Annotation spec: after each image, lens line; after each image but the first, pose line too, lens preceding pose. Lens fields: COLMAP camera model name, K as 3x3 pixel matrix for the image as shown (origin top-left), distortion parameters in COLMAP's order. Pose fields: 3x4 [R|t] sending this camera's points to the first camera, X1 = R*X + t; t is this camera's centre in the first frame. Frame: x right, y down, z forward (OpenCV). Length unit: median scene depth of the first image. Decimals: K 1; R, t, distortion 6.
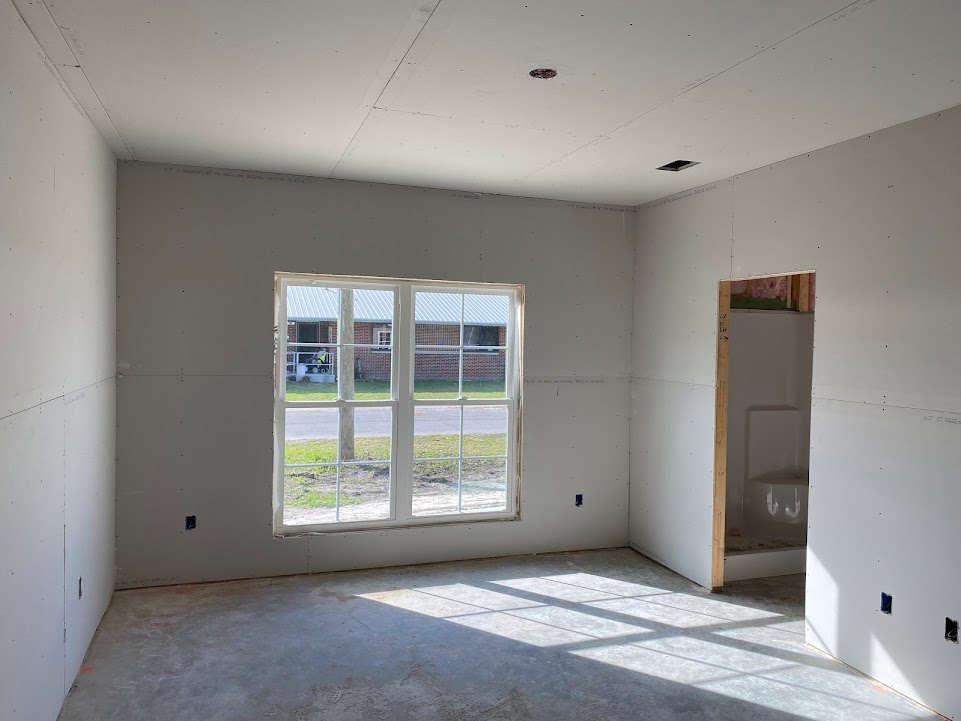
lens RADIAL K [[728.3, 0, 479.0], [0, 728.3, 350.8], [0, 0, 1]] dist [0.009126, -0.003856]
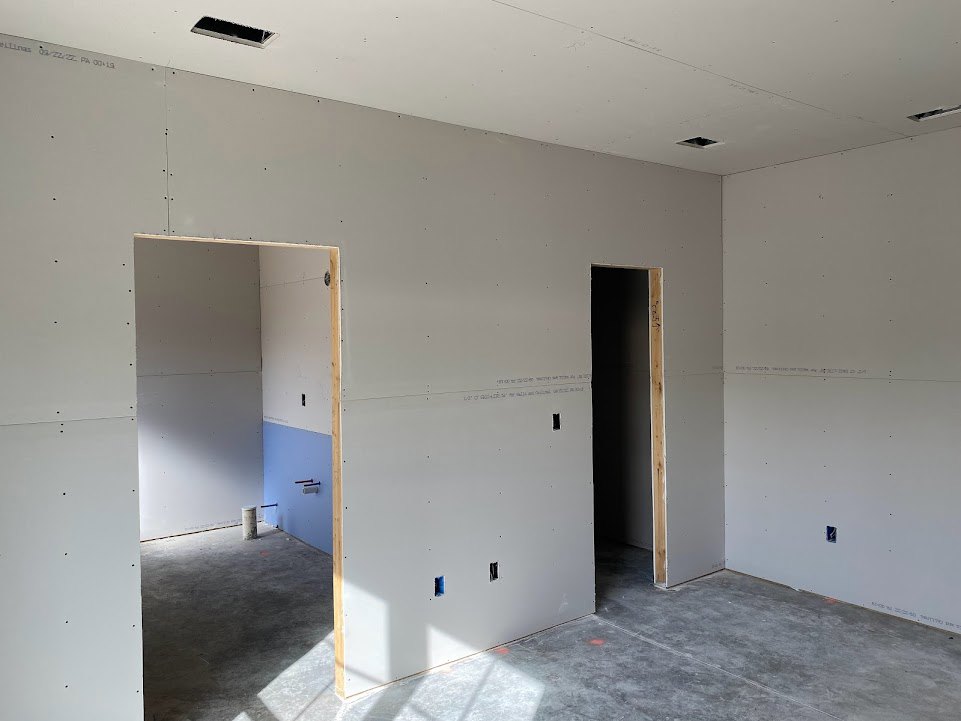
lens RADIAL K [[728.3, 0, 479.0], [0, 728.3, 350.8], [0, 0, 1]] dist [0.009126, -0.003856]
pose [[-0.309034, -0.020003, 0.950841, -0.403277], [0.033120, 0.998946, 0.031779, -0.014221], [-0.950474, 0.041312, -0.308045, 1.182972]]
